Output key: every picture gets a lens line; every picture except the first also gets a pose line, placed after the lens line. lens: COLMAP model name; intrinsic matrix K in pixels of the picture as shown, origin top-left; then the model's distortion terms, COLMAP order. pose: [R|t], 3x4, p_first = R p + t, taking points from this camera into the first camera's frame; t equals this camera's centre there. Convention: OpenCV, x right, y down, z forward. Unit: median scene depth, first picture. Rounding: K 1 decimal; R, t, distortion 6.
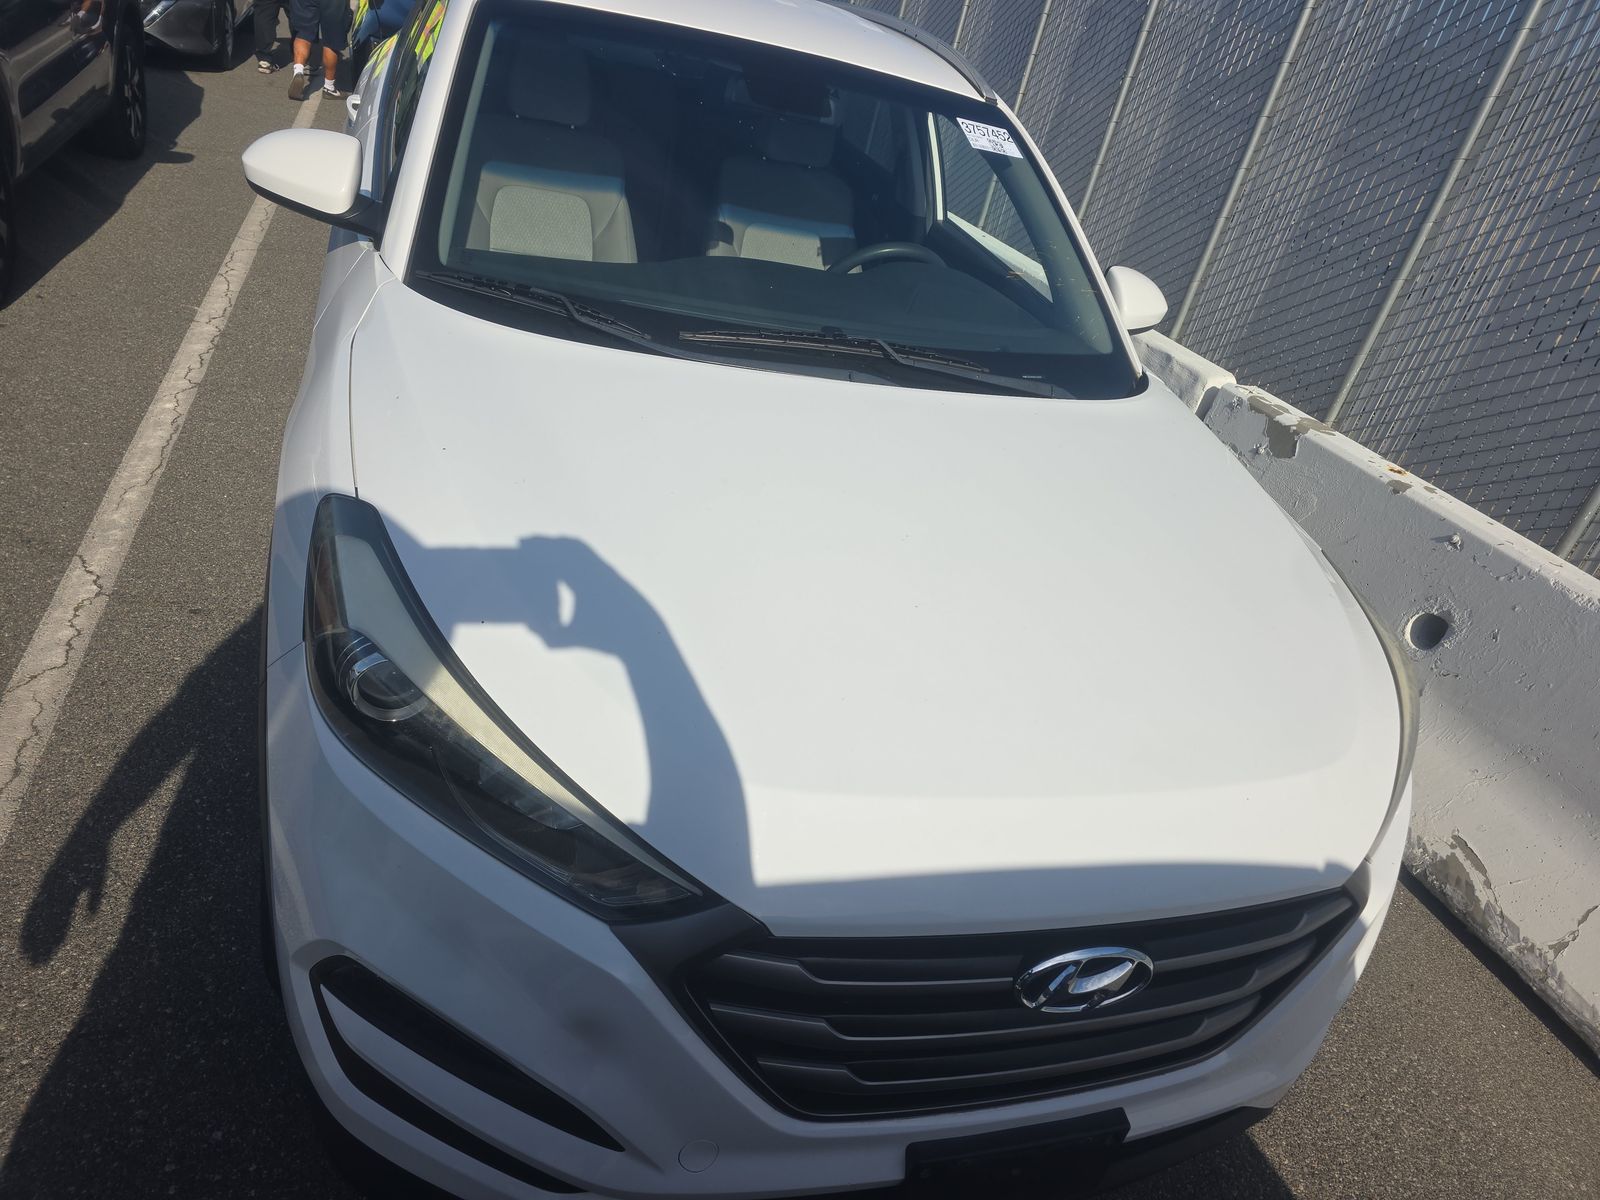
lens RADIAL K [[1057.2, 0, 795.6], [0, 1057.2, 601.5], [0, 0, 1]] dist [0.037523, -0.021987]
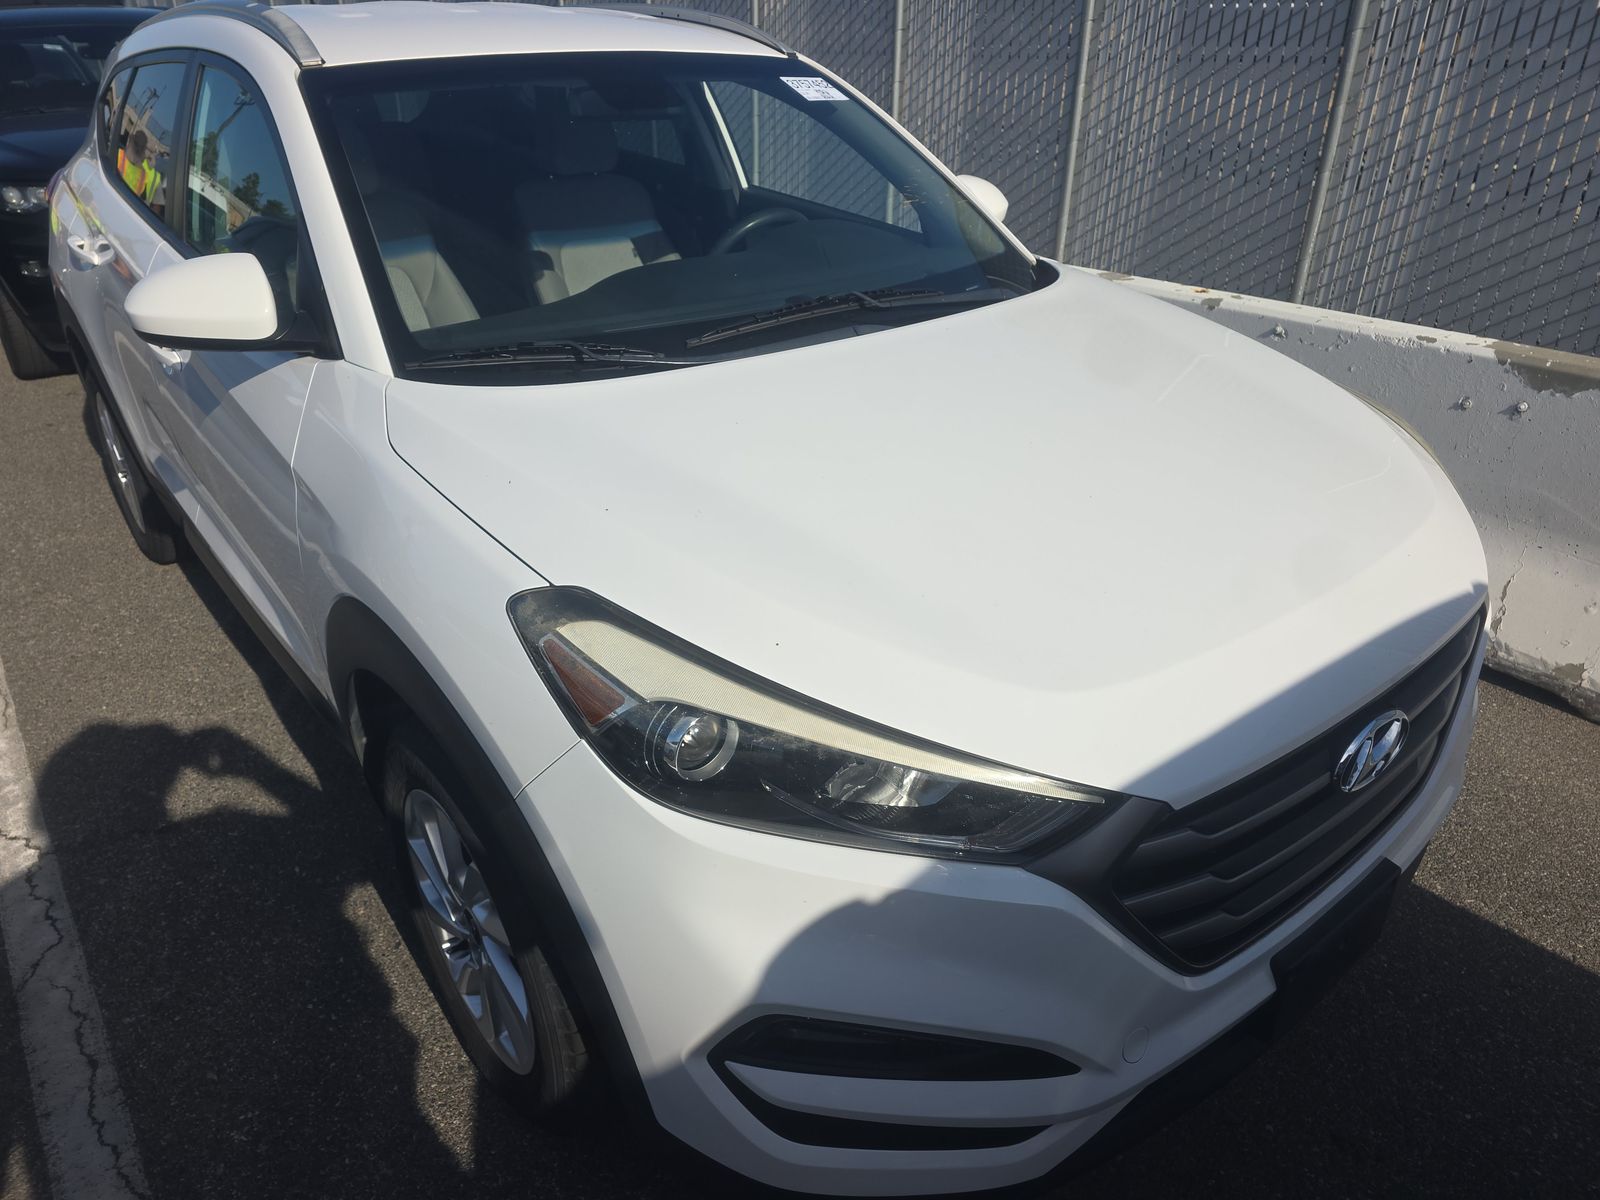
lens RADIAL K [[1057.2, 0, 793.1], [0, 1057.2, 603.1], [0, 0, 1]] dist [0.037523, -0.021987]
pose [[0.911183, -0.354634, 0.209714, -0.235512], [0.352597, 0.934527, 0.048321, -0.029217], [-0.213119, 0.029915, 0.976568, 0.017010]]
